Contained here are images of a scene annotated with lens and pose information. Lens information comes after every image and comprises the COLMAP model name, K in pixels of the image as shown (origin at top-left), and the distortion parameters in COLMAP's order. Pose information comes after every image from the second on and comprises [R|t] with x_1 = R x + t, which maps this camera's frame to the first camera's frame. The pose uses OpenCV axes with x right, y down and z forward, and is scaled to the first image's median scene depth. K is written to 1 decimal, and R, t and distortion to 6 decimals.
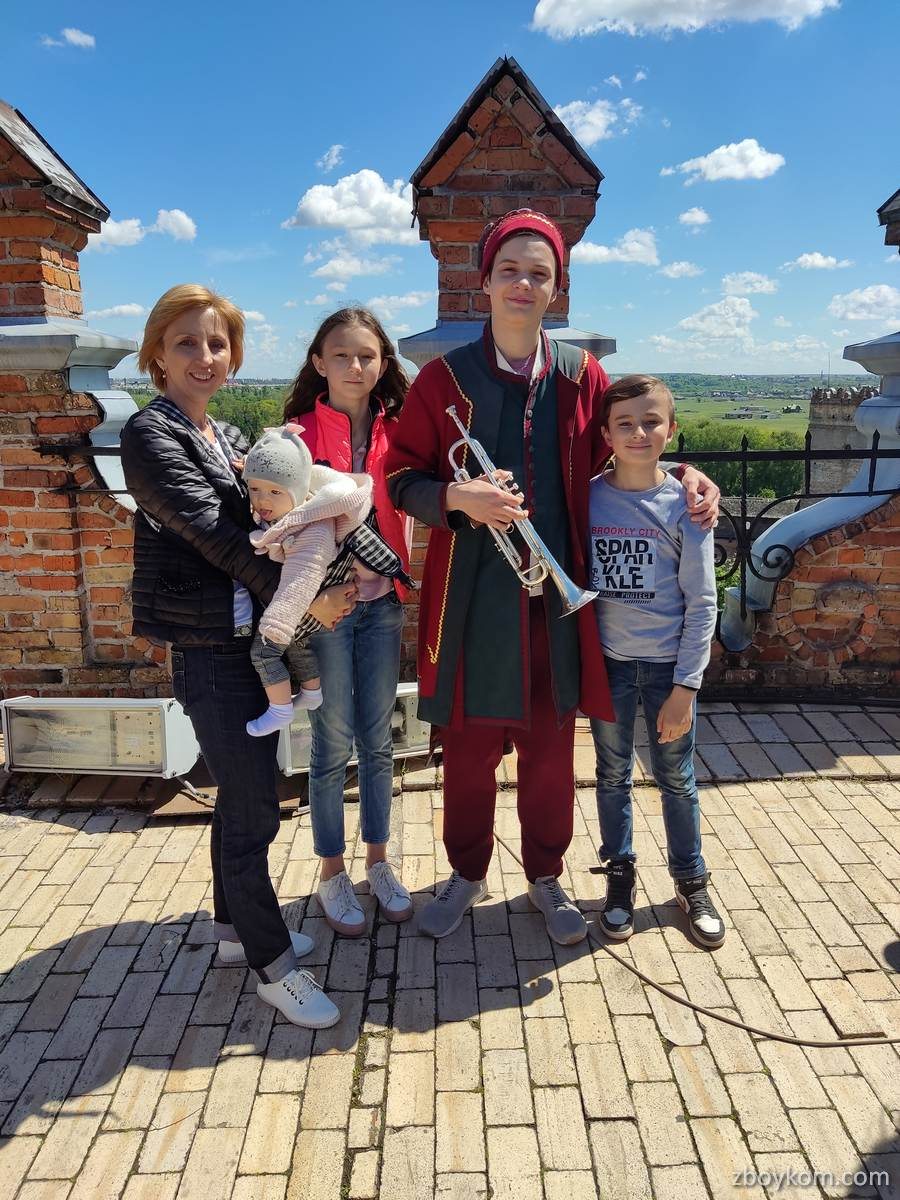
lens RADIAL K [[890.3, 0, 451.2], [0, 890.3, 626.6], [0, 0, 1]] dist [0.063806, -0.157608]
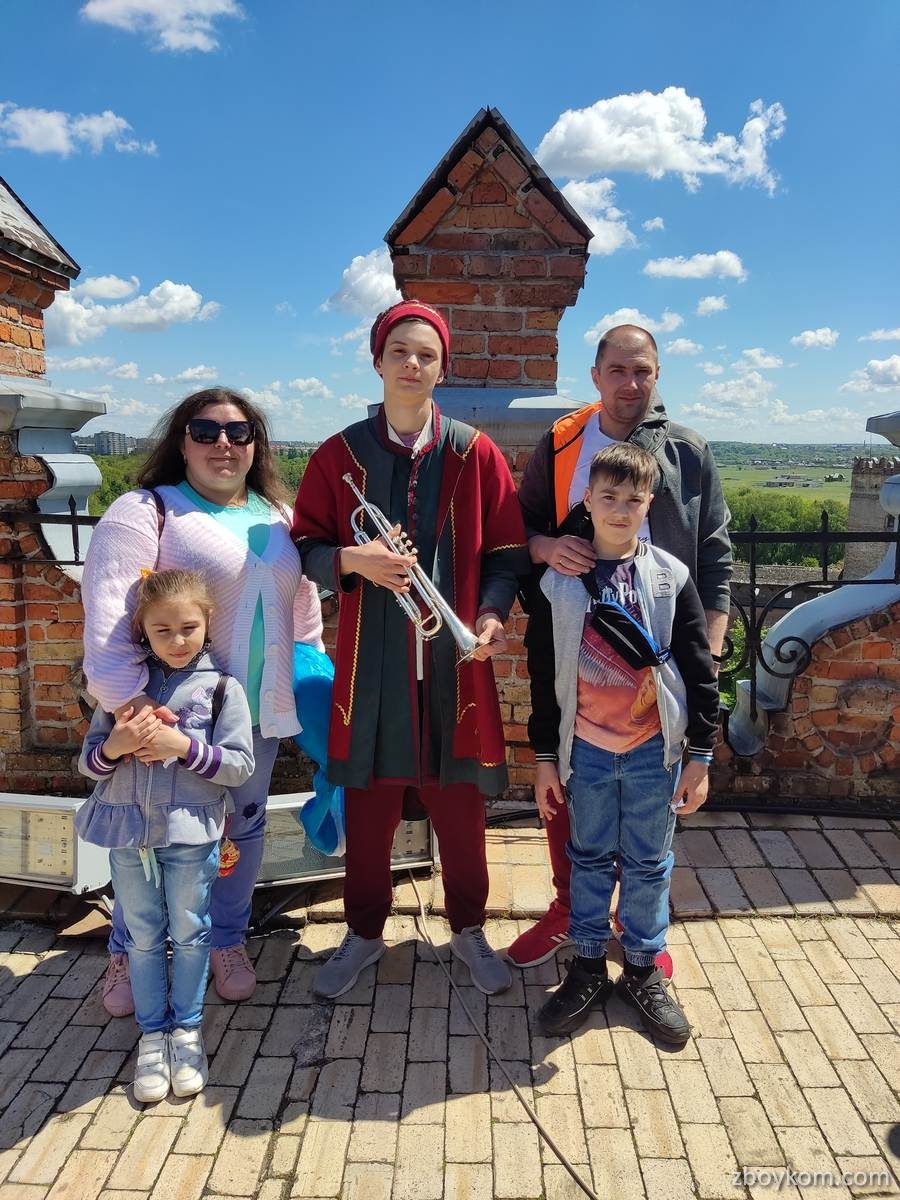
lens RADIAL K [[894.5, 0, 458.8], [0, 894.5, 606.4], [0, 0, 1]] dist [0.069653, -0.169866]
pose [[0.999165, 0.022318, -0.034235, 0.066820], [-0.025300, 0.995683, -0.089299, -0.034853], [0.032094, 0.090090, 0.995416, 0.102122]]
